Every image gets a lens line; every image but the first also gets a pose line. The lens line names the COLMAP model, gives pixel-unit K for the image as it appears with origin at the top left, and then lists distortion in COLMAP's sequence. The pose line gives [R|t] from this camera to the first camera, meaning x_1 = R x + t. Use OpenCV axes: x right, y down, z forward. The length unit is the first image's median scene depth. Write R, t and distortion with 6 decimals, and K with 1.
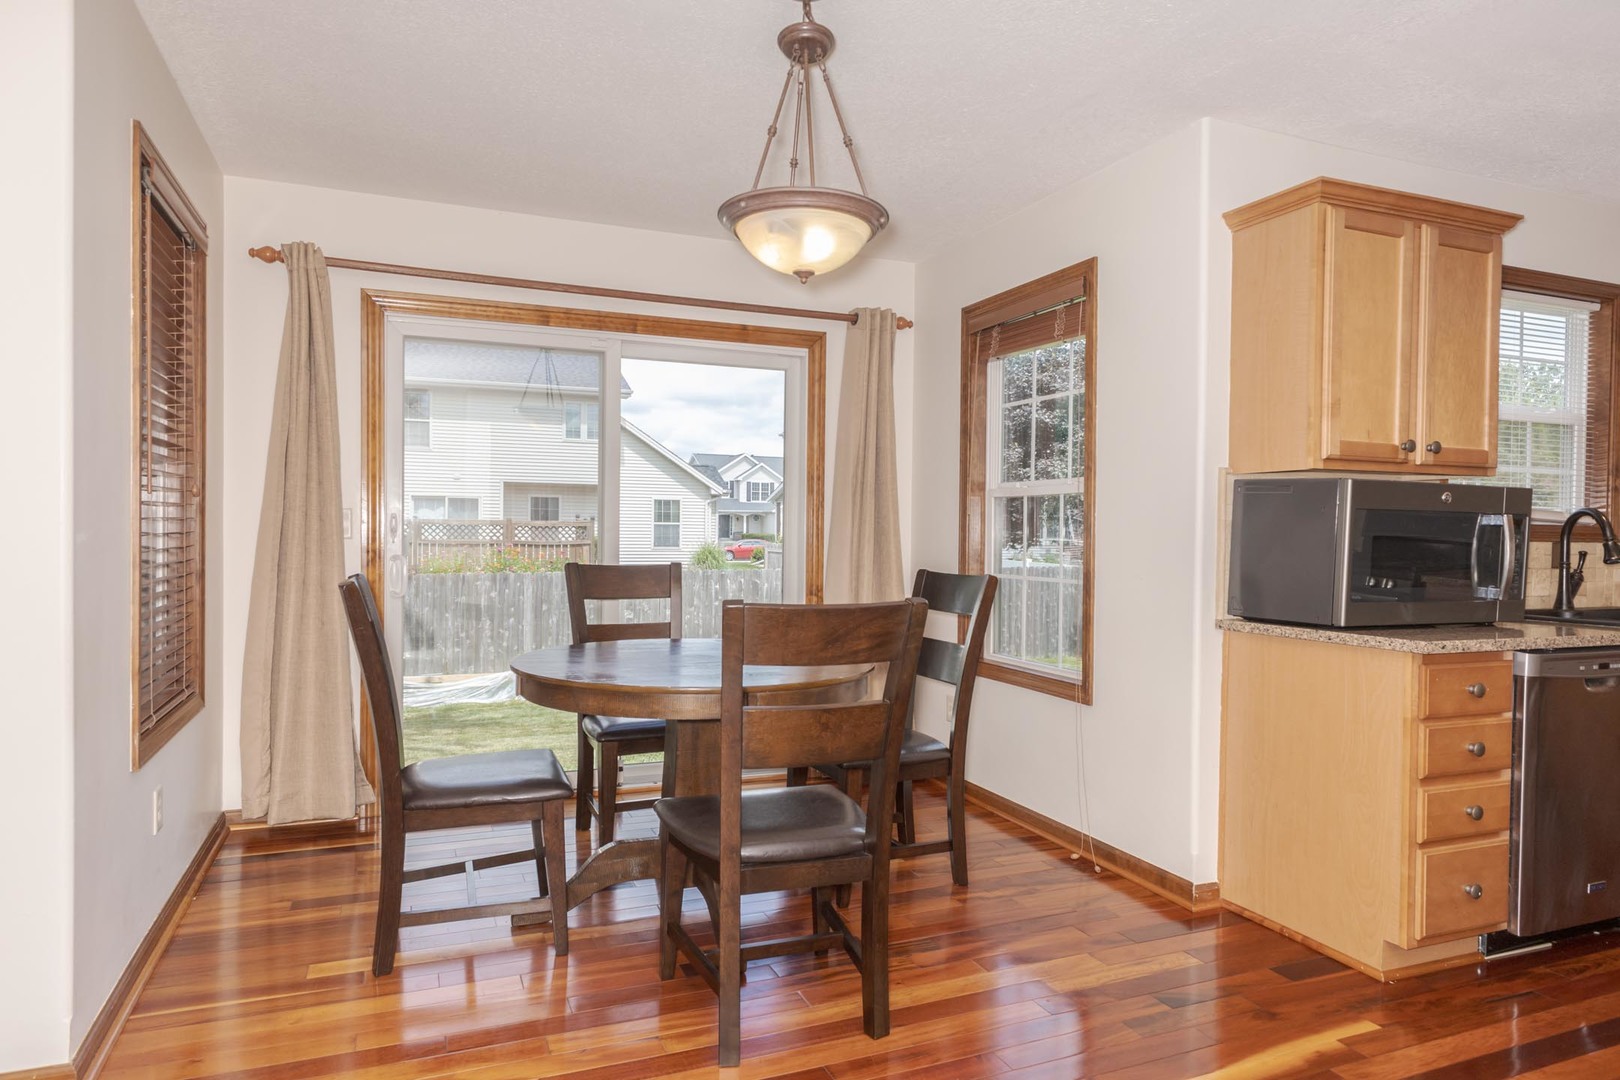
lens RADIAL K [[999.9, 0, 777.1], [0, 999.9, 540.8], [0, 0, 1]] dist [0.016622, -0.011653]
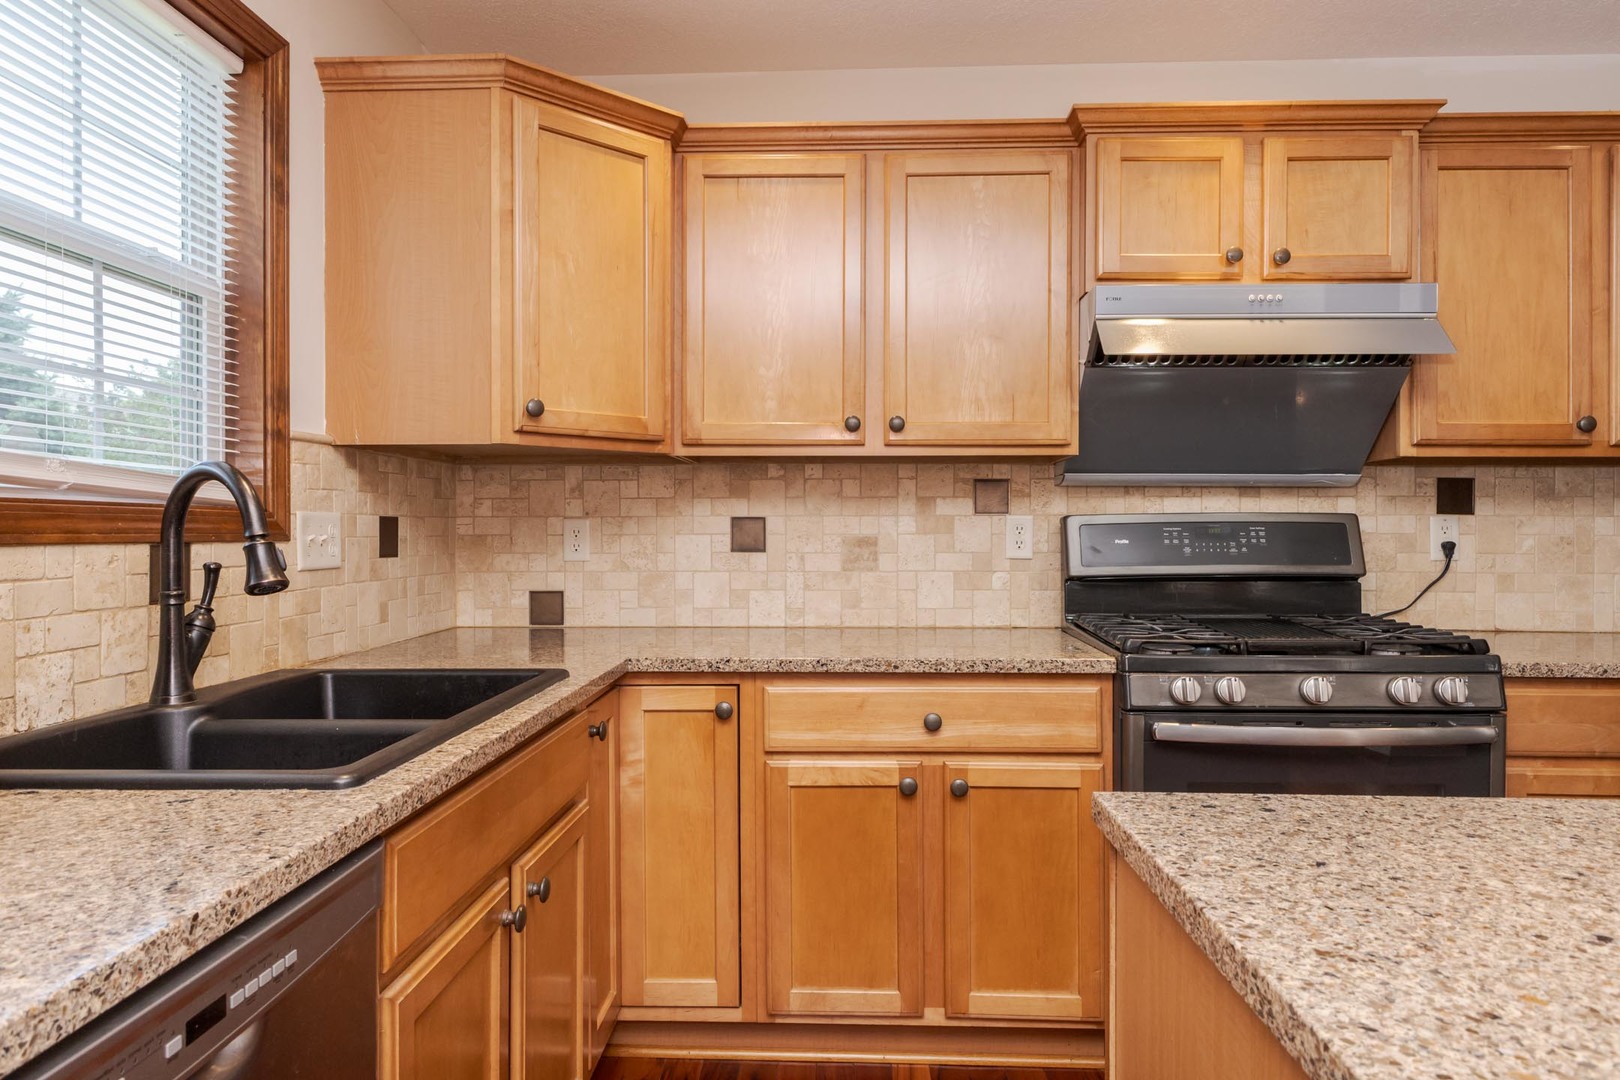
lens RADIAL K [[1016.4, 0, 784.8], [0, 1016.4, 531.0], [0, 0, 1]] dist [0.007627, -0.007554]
pose [[0.427274, -0.014729, 0.904002, 0.611172], [0.019460, 0.999785, 0.007092, -0.002564], [-0.903913, 0.014561, 0.427469, 0.704730]]
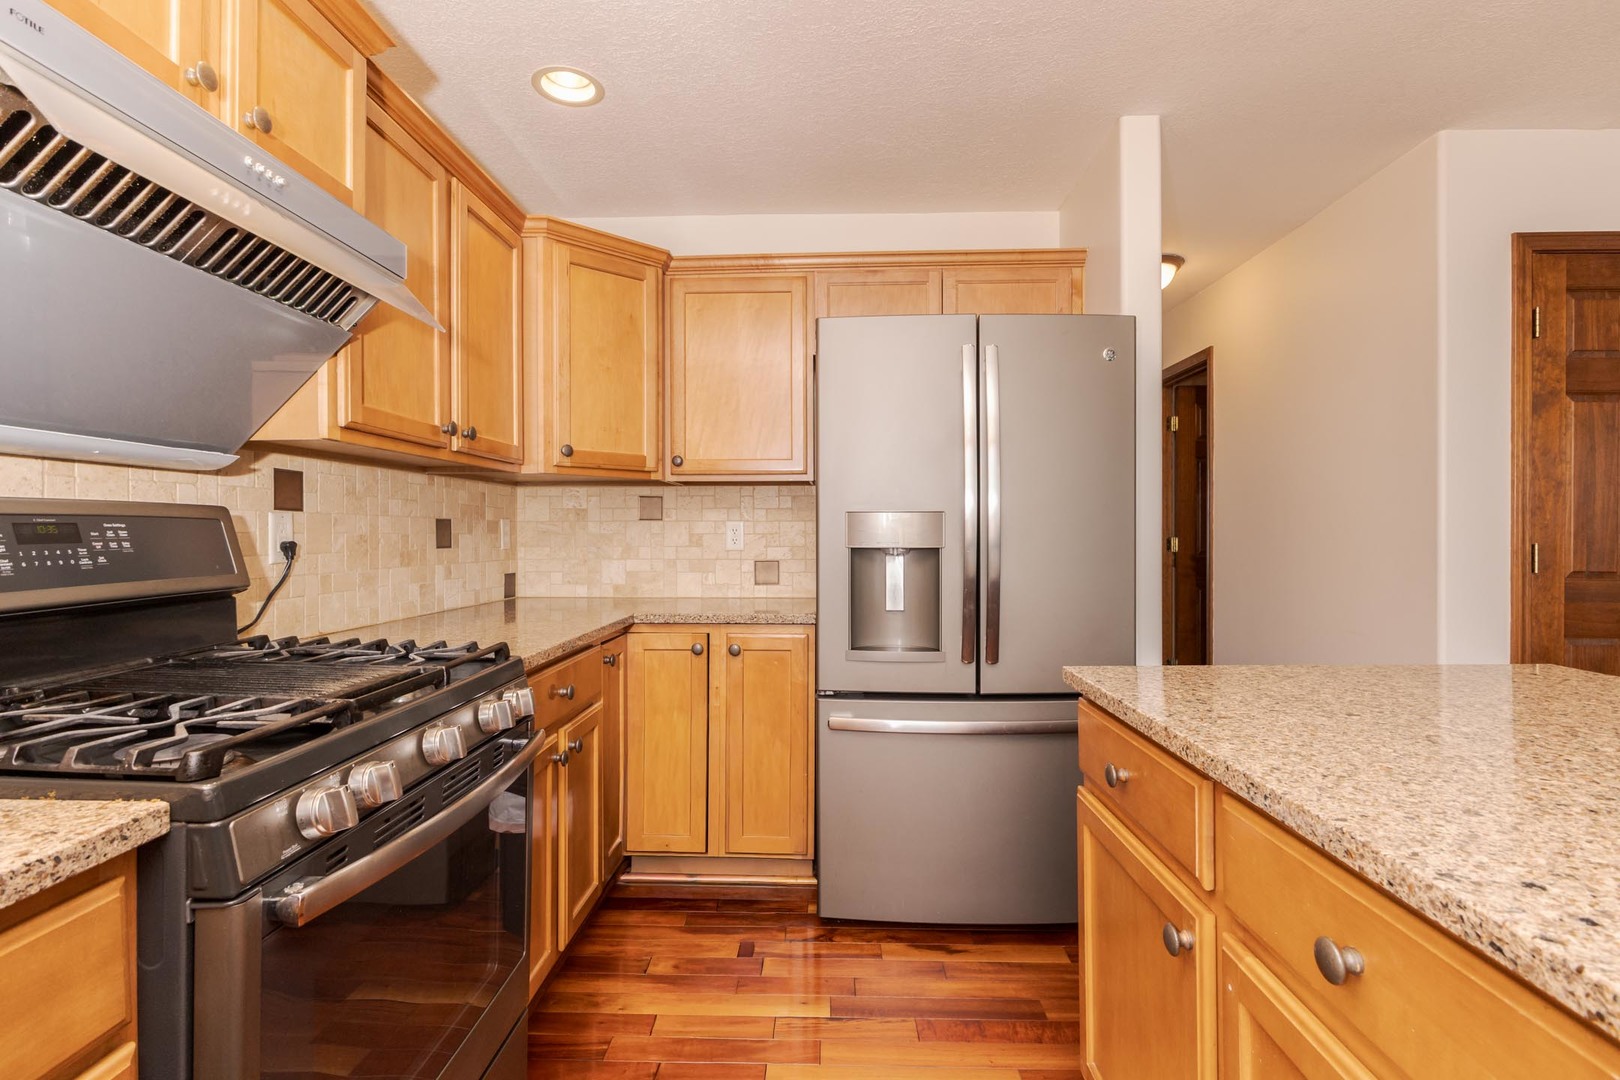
lens RADIAL K [[766.6, 0, 832.8], [0, 766.6, 529.7], [0, 0, 1]] dist [-0.007012, -0.000654]
pose [[-0.920575, -0.012121, 0.390378, 1.050267], [-0.004269, 0.999771, 0.020974, 0.001156], [-0.390542, 0.017642, -0.920416, 0.939449]]
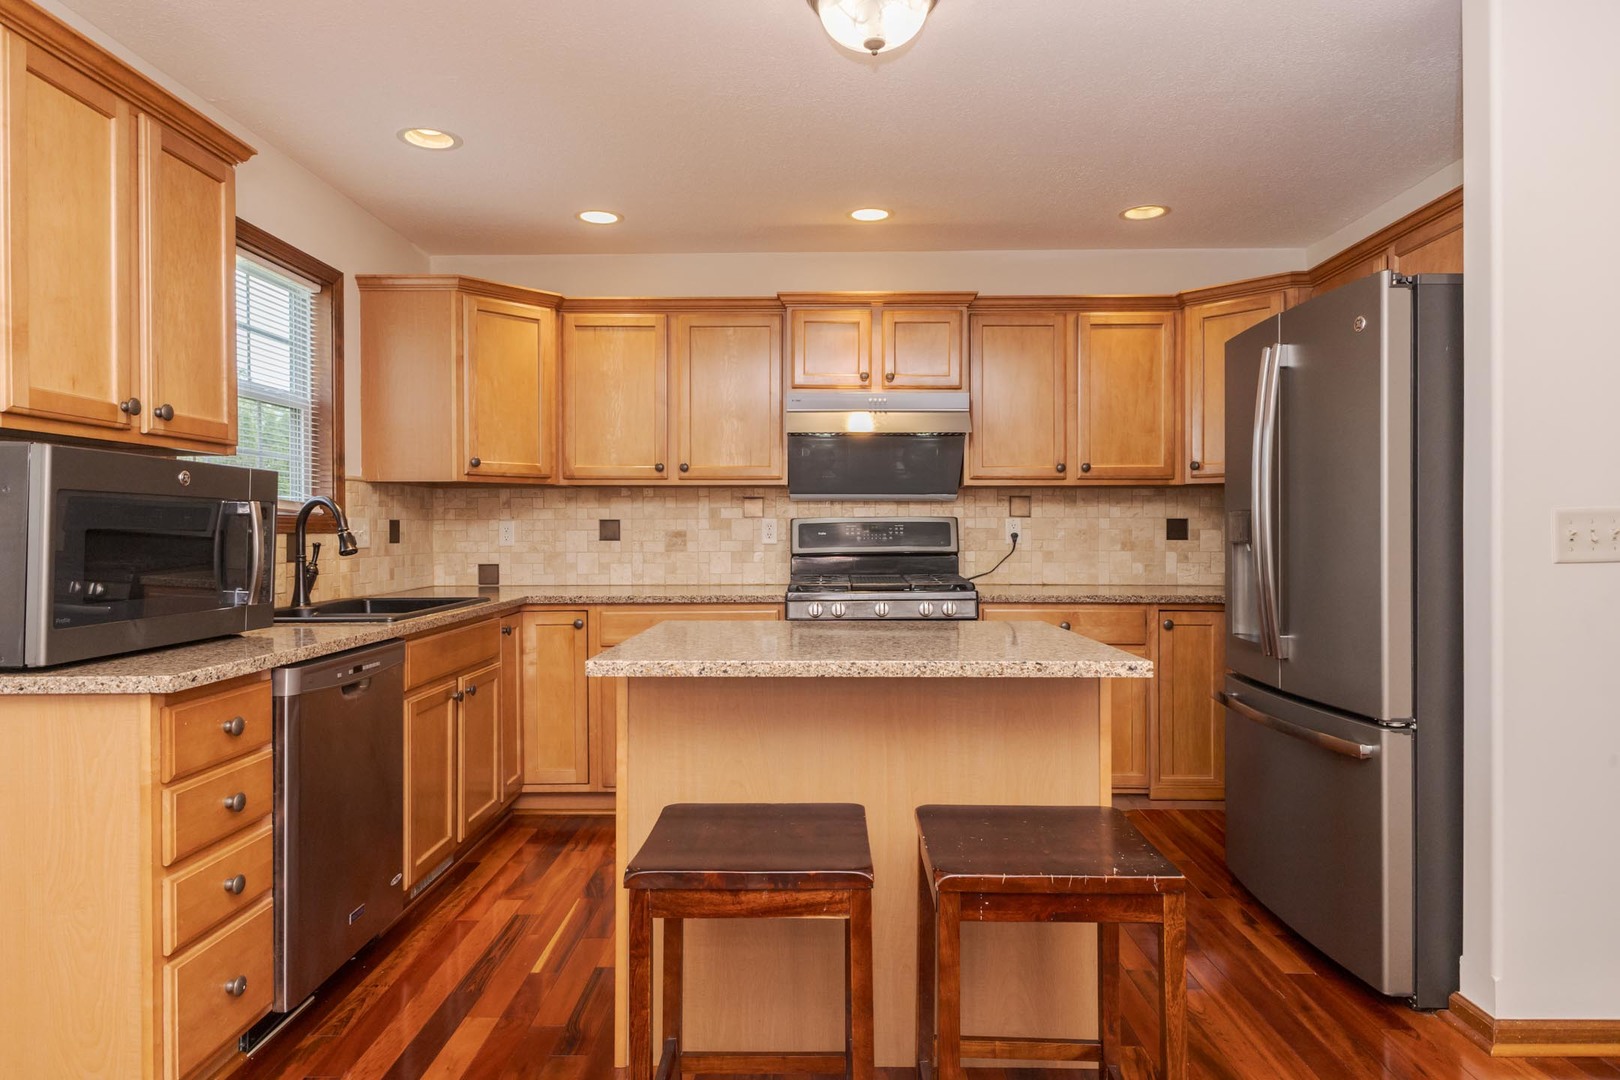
lens RADIAL K [[999.9, 0, 797.9], [0, 999.9, 534.6], [0, 0, 1]] dist [0.016622, -0.011653]
pose [[0.397019, -0.019968, 0.917593, 0.143597], [0.021927, 0.999684, 0.012267, 0.000916], [-0.917548, 0.015250, 0.397332, 0.258865]]
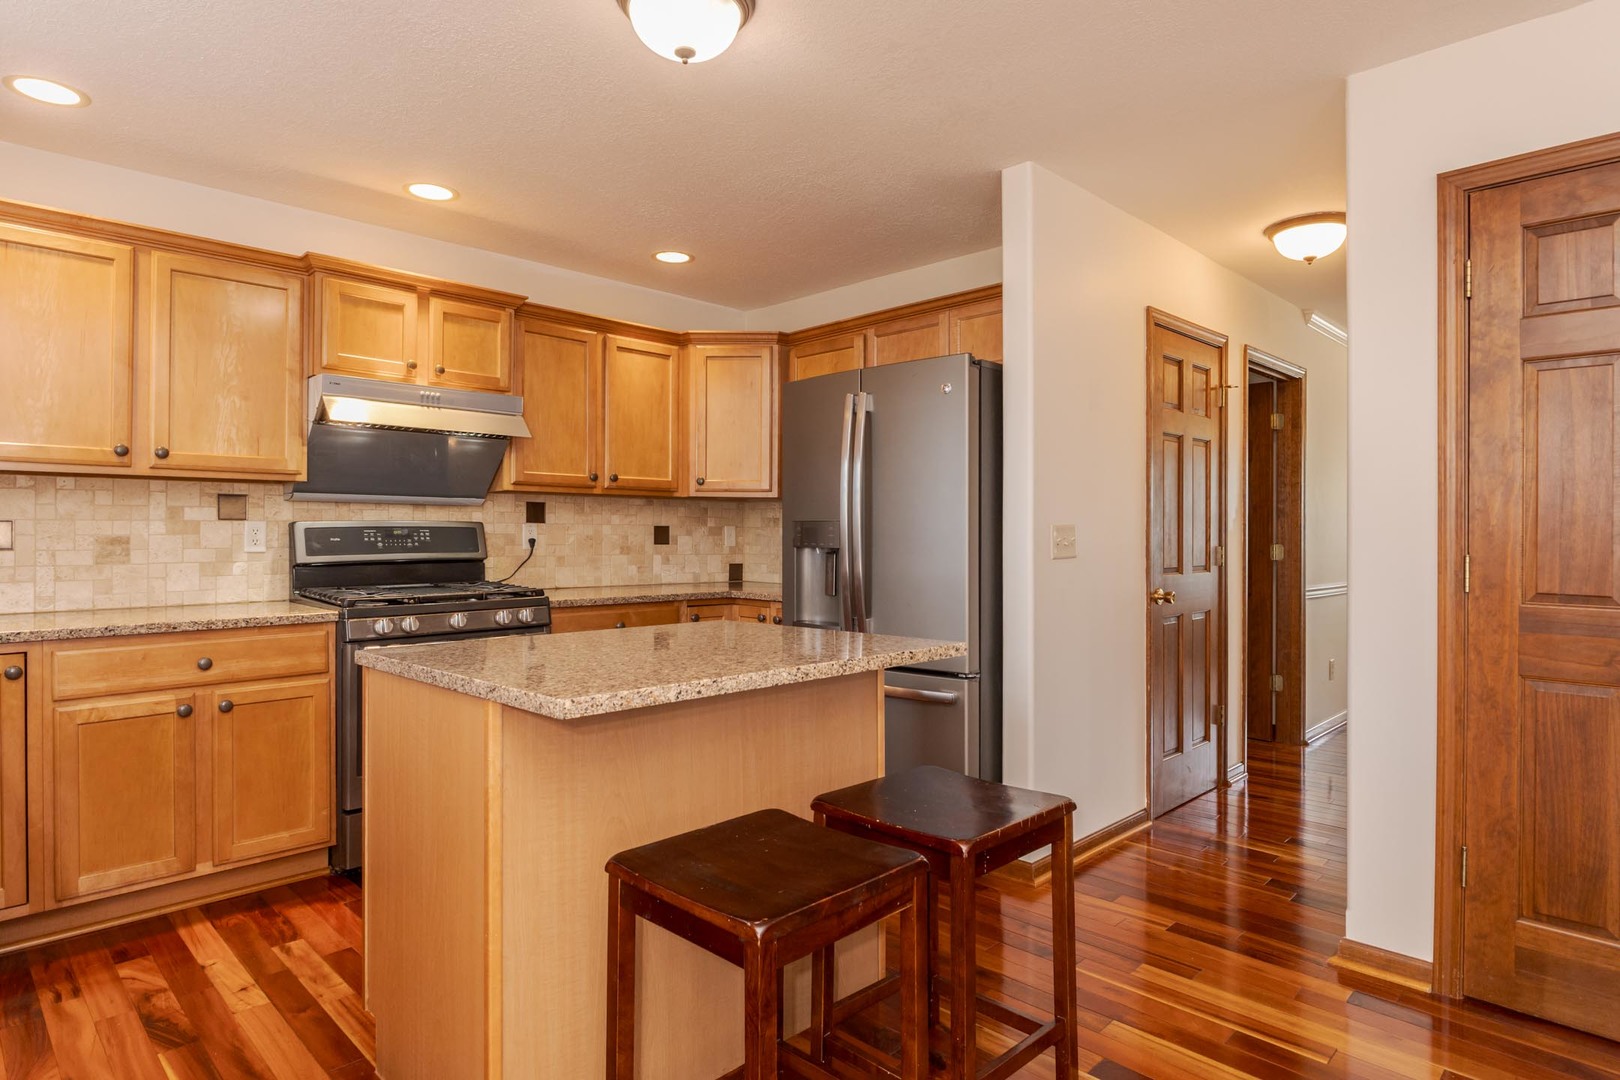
lens RADIAL K [[914.9, 0, 835.4], [0, 914.9, 528.2], [0, 0, 1]] dist [-0.002643, -0.005669]
pose [[-0.408954, -0.009962, 0.912501, 0.190350], [0.006982, 0.999877, 0.014045, -0.008018], [-0.912528, 0.012115, -0.408834, 0.709964]]
